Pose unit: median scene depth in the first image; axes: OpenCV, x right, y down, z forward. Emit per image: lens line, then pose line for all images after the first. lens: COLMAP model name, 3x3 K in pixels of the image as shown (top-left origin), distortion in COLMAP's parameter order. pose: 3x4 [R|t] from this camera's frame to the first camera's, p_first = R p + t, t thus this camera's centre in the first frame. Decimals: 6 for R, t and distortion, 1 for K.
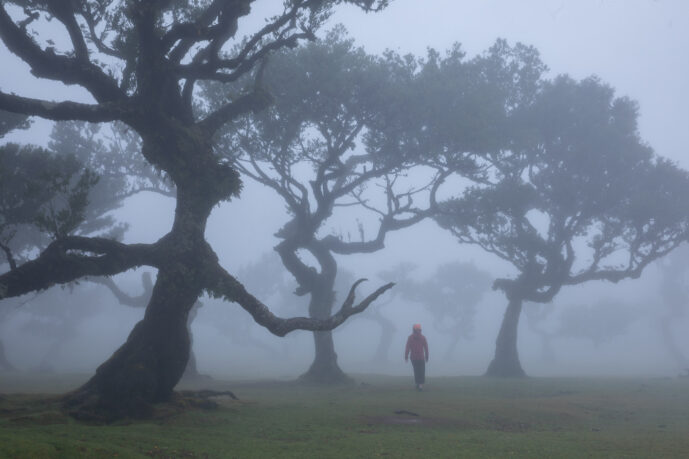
lens RADIAL K [[923.0, 0, 344.5], [0, 923.0, 228.9], [0, 0, 1]] dist [0.032136, 0.000000]
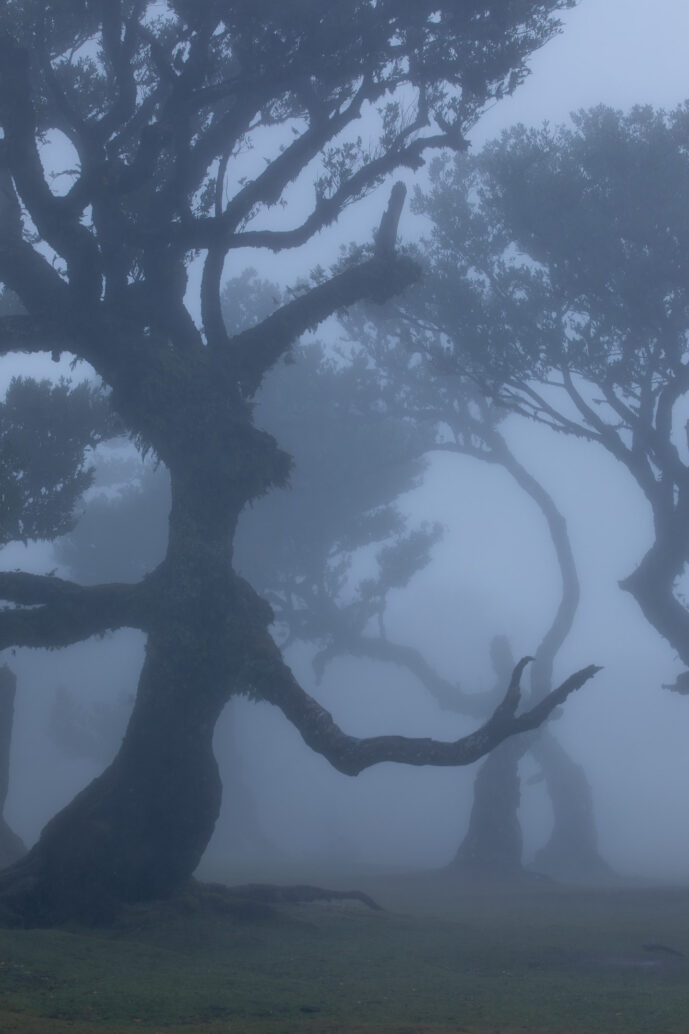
lens RADIAL K [[2397.9, 0, 344.4], [0, 2397.9, 517.1], [0, 0, 1]] dist [-0.275371, 0.000000]
pose [[0.926980, -0.015709, -0.374781, 0.361605], [0.015183, 0.999875, -0.004357, -0.012024], [0.374803, -0.001651, 0.927103, -0.146071]]
